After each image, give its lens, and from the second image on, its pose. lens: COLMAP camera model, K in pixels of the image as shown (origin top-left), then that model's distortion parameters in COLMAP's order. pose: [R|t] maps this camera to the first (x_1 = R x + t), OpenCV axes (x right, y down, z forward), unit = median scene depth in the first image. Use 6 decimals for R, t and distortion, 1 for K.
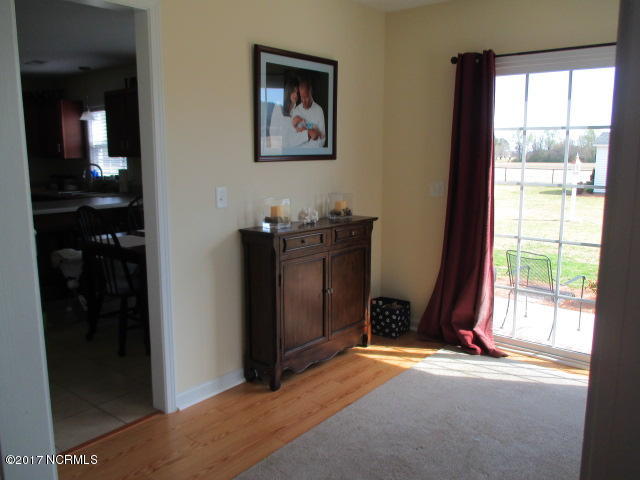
lens RADIAL K [[537.5, 0, 314.8], [0, 537.5, 233.3], [0, 0, 1]] dist [-0.035782, 0.002262]
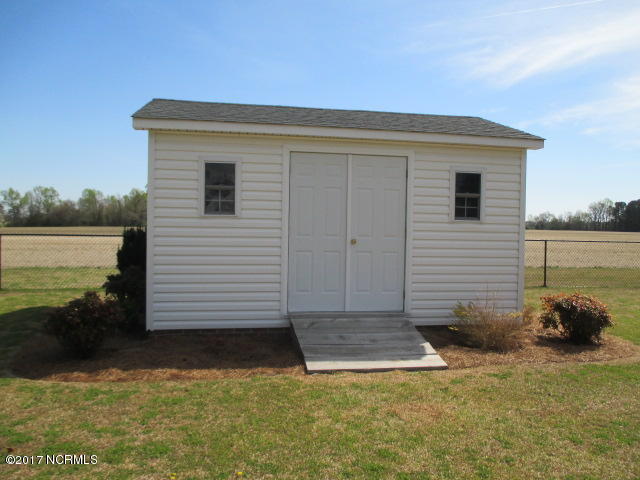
lens RADIAL K [[537.5, 0, 321.9], [0, 537.5, 240.4], [0, 0, 1]] dist [-0.035782, 0.002262]
pose [[0.633436, -0.025355, 0.773380, 0.320534], [0.107841, 0.992602, -0.055785, -0.091985], [-0.766244, 0.118738, 0.631484, 0.760178]]
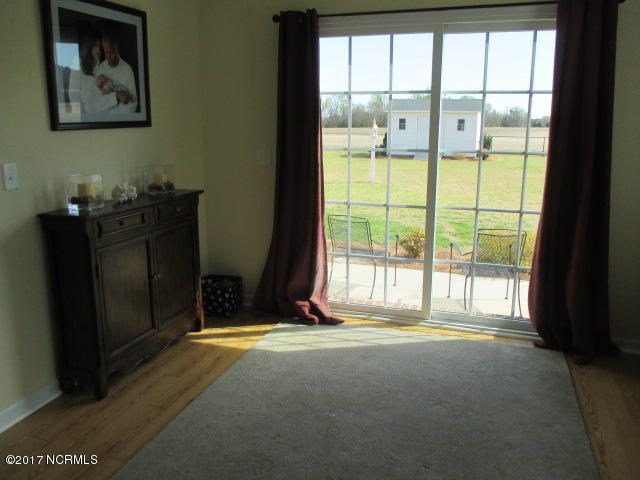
lens RADIAL K [[537.5, 0, 320.2], [0, 537.5, 229.3], [0, 0, 1]] dist [-0.035782, 0.002262]
pose [[0.931707, -0.075172, 0.355346, -0.028322], [0.056033, 0.996384, 0.063866, -0.011071], [-0.358862, -0.039593, 0.932550, 0.084764]]
